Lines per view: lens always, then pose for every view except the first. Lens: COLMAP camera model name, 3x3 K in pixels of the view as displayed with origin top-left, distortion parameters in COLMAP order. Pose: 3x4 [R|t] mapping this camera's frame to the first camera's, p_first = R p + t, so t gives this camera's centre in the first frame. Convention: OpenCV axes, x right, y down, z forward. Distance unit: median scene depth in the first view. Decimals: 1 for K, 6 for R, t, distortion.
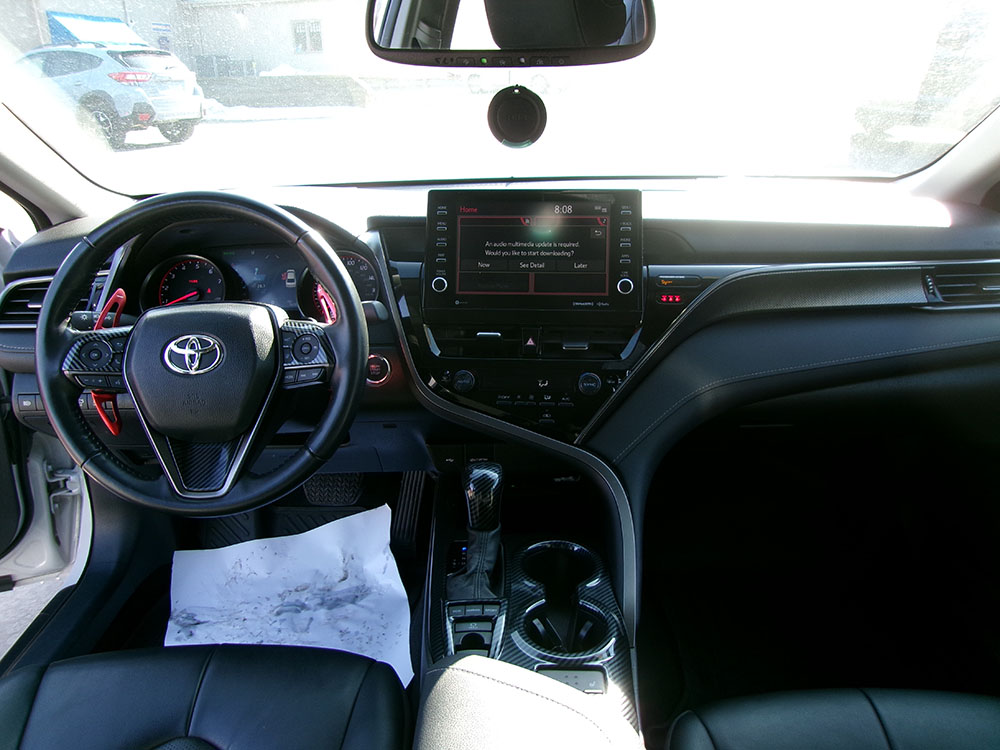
lens RADIAL K [[776.6, 0, 480.2], [0, 776.6, 372.6], [0, 0, 1]] dist [-0.012836, 0.042707]
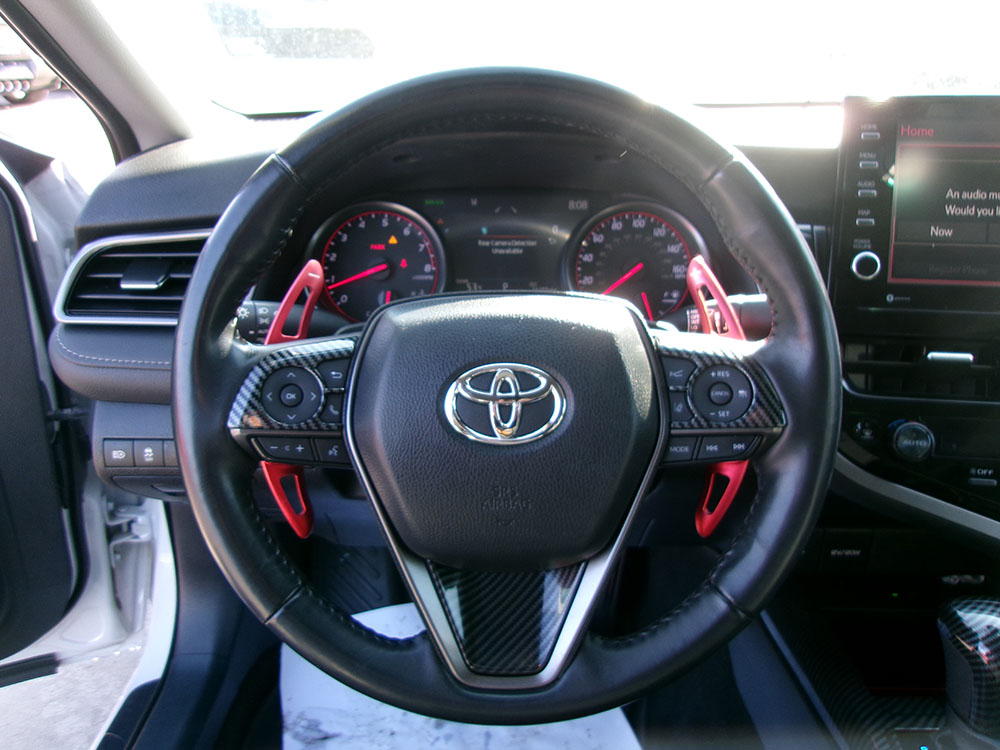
lens RADIAL K [[776.6, 0, 480.2], [0, 776.6, 372.6], [0, 0, 1]] dist [-0.012836, 0.042707]
pose [[0.999721, 0.023258, 0.004009, -0.318103], [-0.023406, 0.998842, 0.042043, -0.051778], [-0.003027, -0.042125, 0.999108, 0.425472]]
